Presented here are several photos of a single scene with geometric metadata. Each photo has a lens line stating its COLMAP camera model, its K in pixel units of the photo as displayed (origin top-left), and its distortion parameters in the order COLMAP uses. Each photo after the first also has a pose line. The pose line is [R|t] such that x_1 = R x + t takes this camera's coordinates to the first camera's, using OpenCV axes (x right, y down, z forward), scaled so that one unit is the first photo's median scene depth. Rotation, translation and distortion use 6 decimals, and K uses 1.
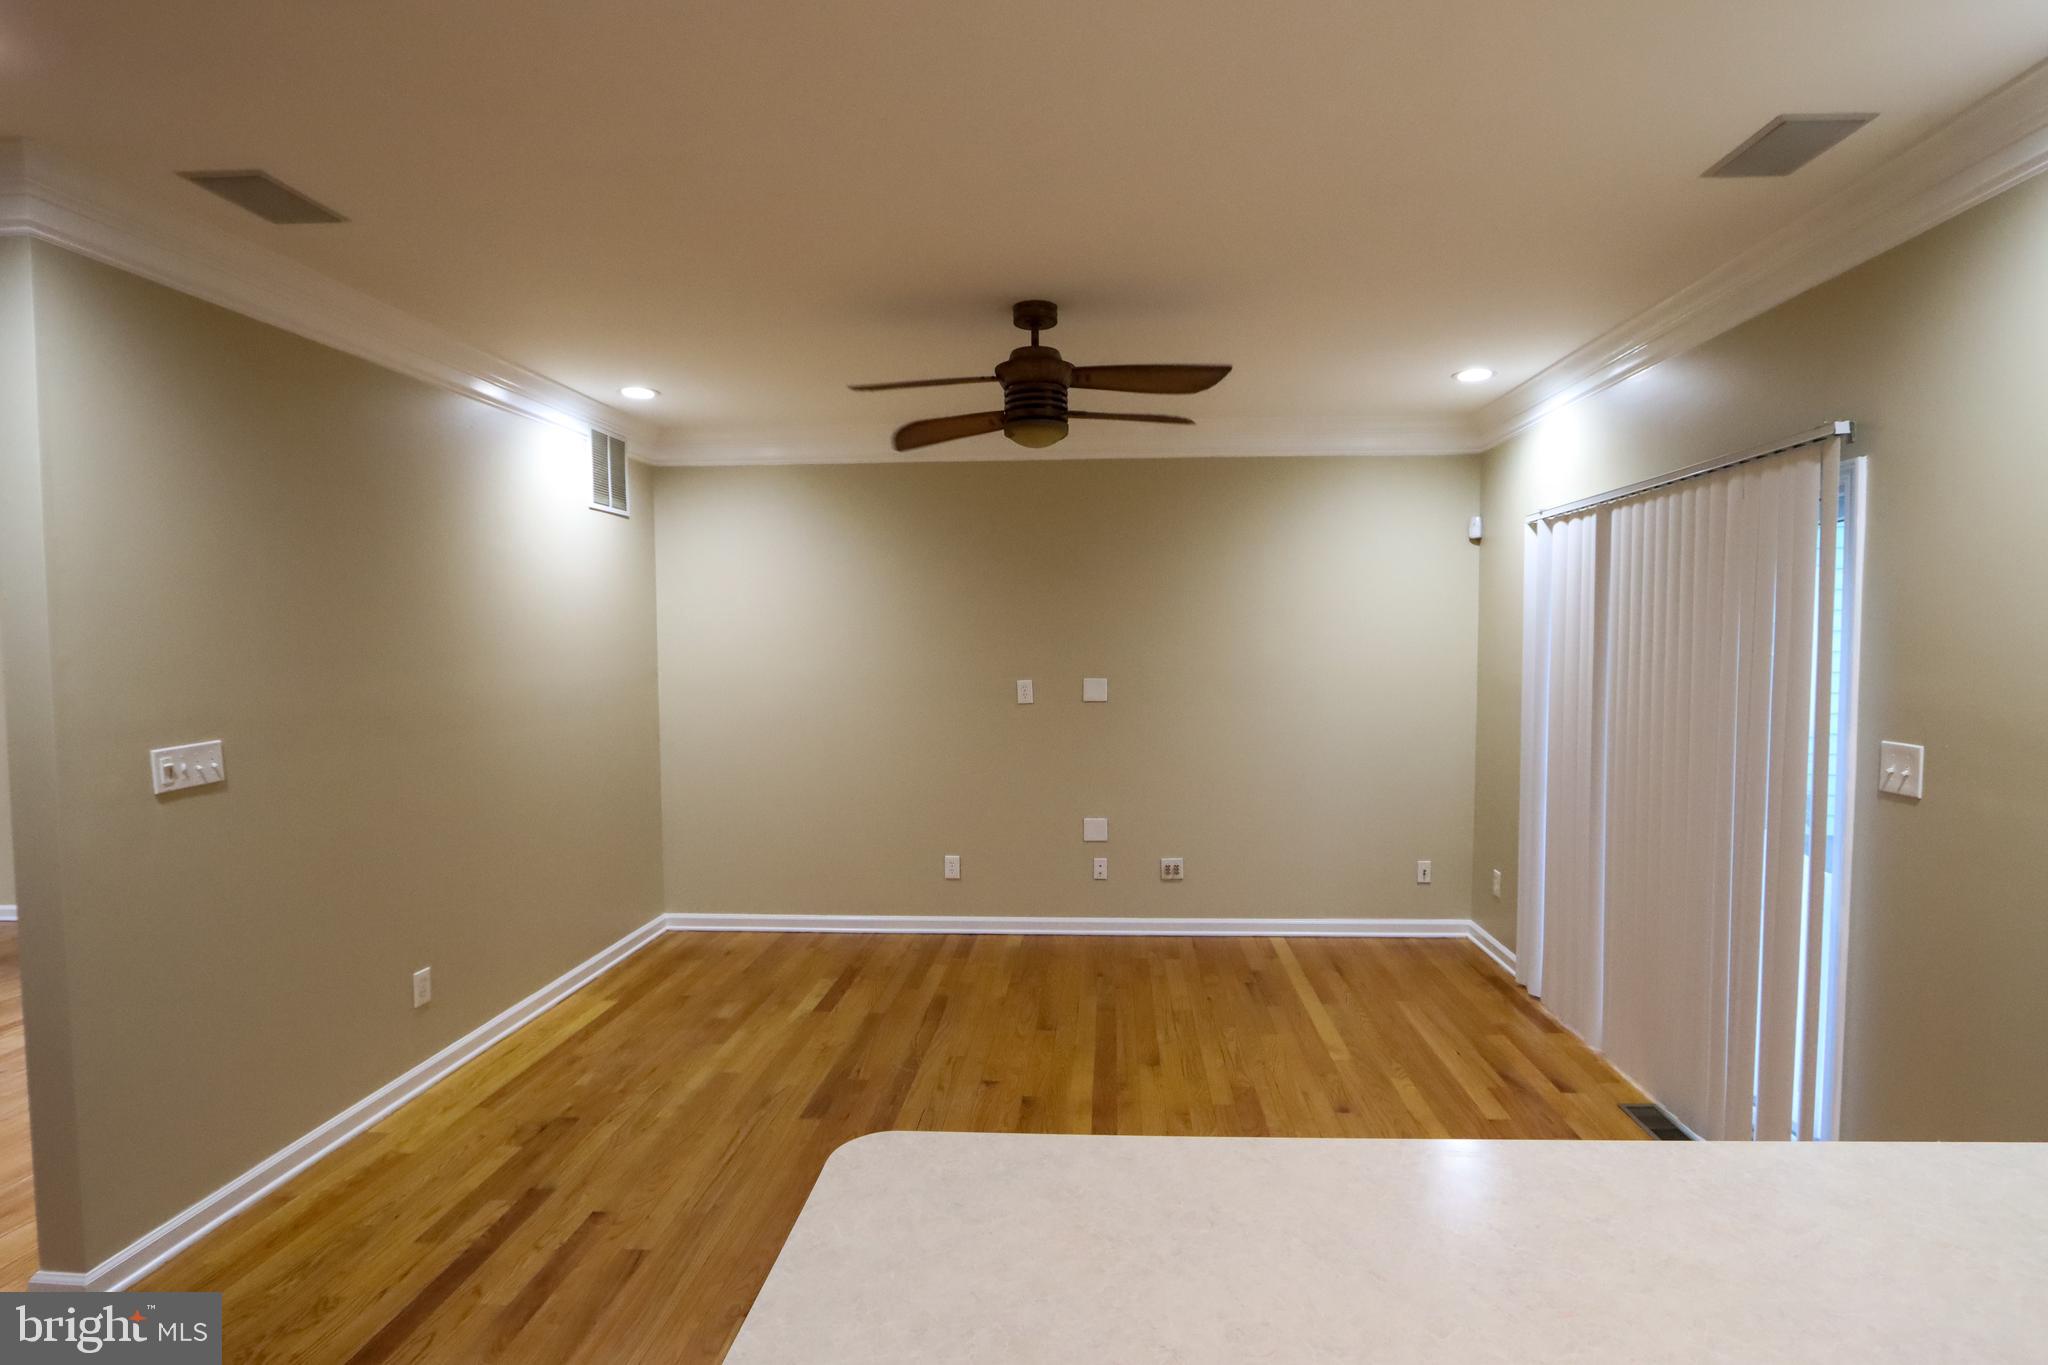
lens RADIAL K [[1001.0, 0, 1052.1], [0, 1001.0, 695.8], [0, 0, 1]] dist [-0.017637, -0.000309]
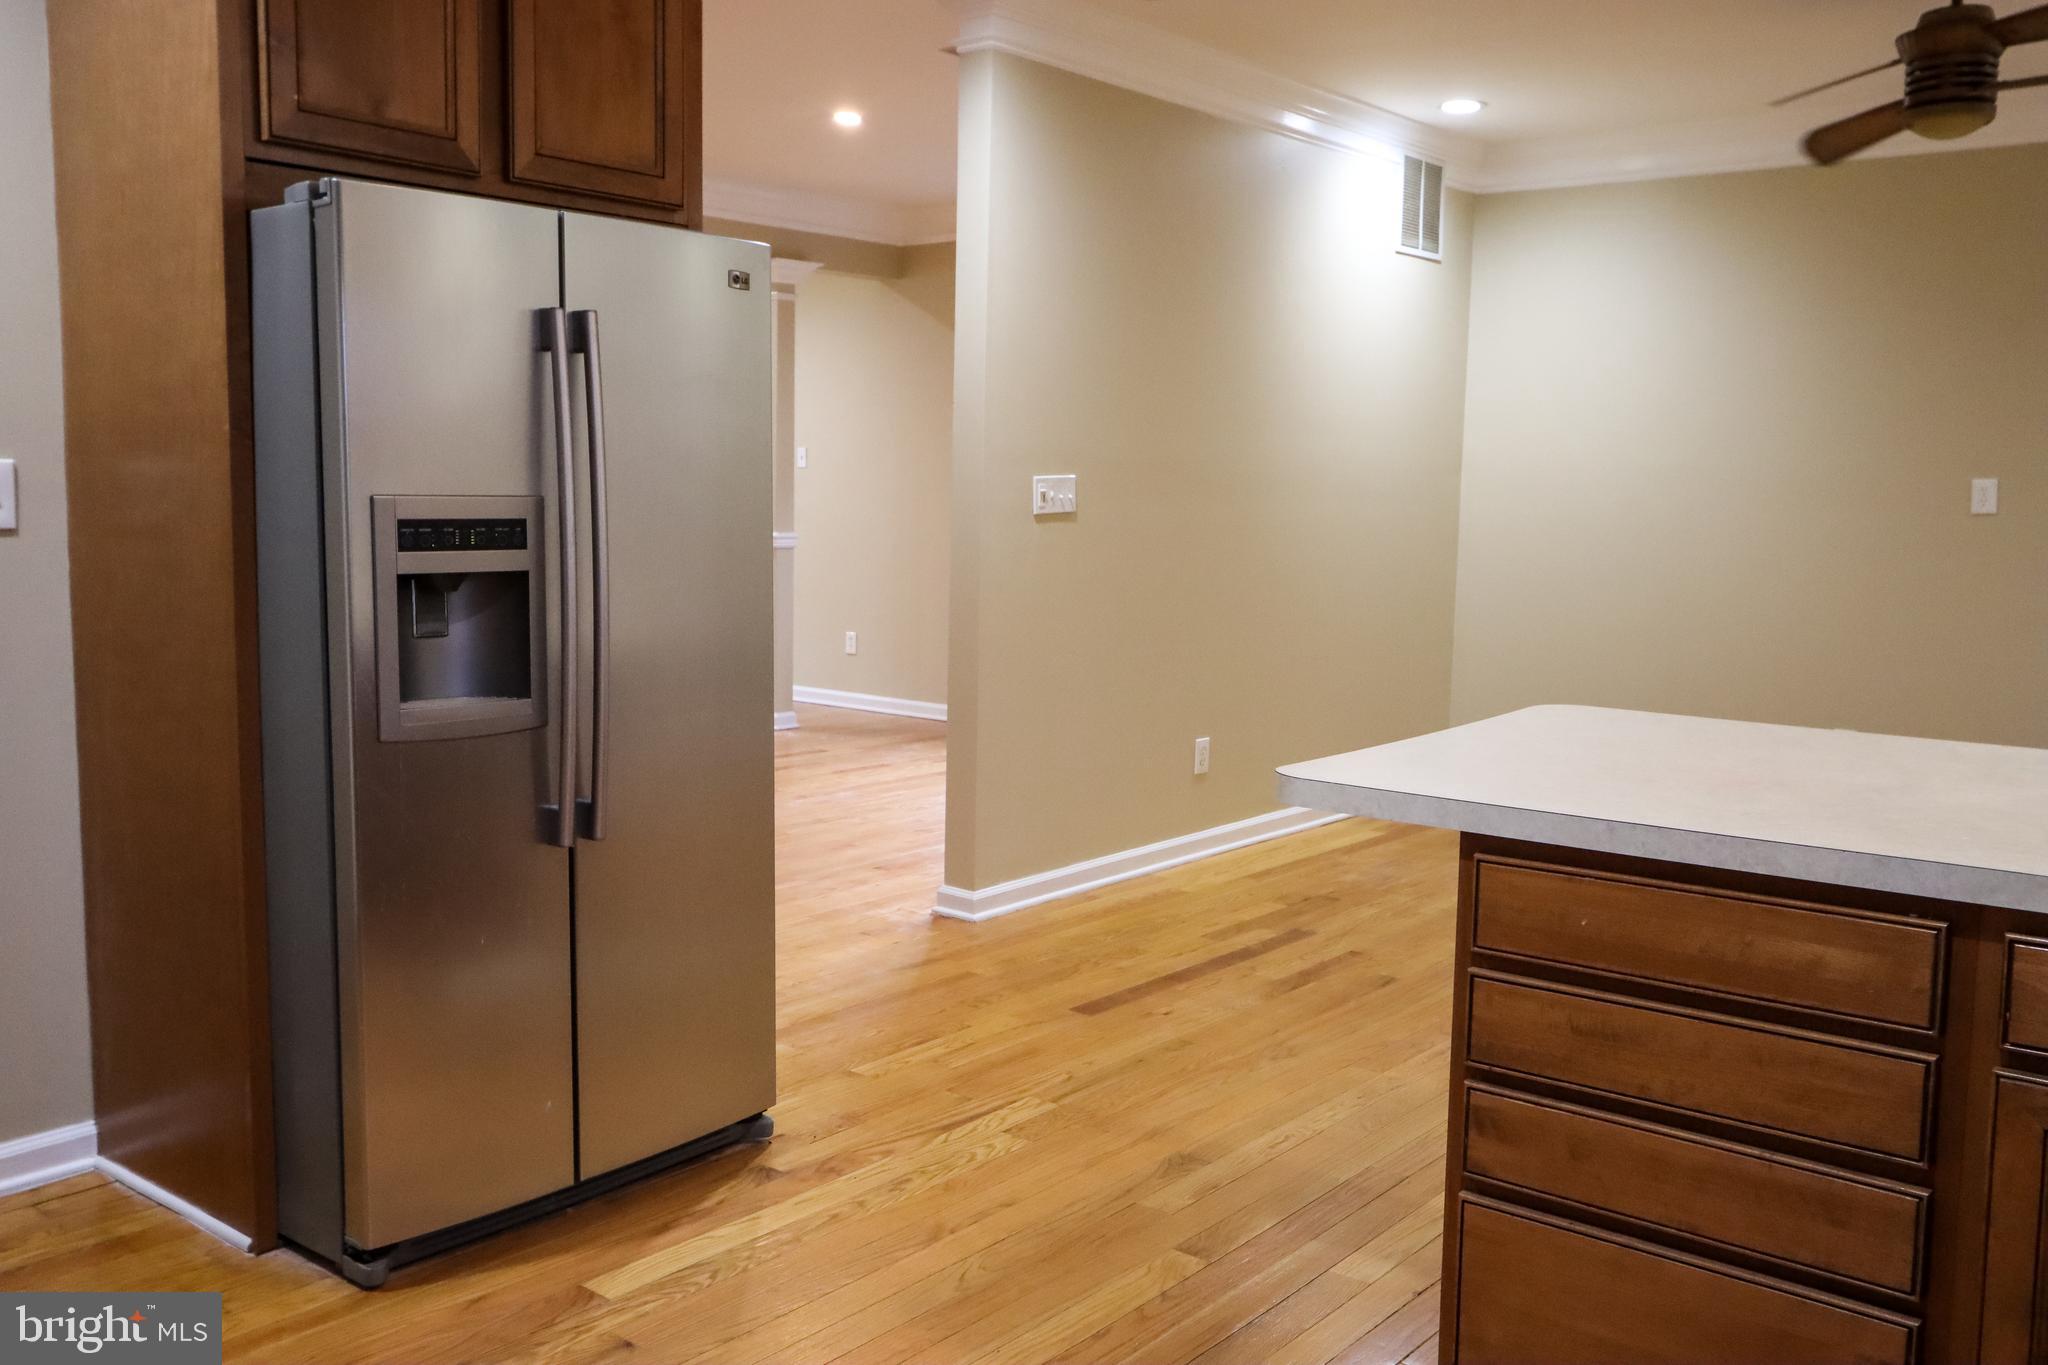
lens RADIAL K [[1776.4, 0, 1024.0], [0, 1776.4, 682.5], [0, 0, 1]] dist [0.006209, 0.006191]
pose [[0.810426, 0.087324, -0.579296, 0.241825], [-0.056164, 0.995855, 0.071544, 0.111239], [0.583142, -0.025445, 0.811972, -0.545527]]
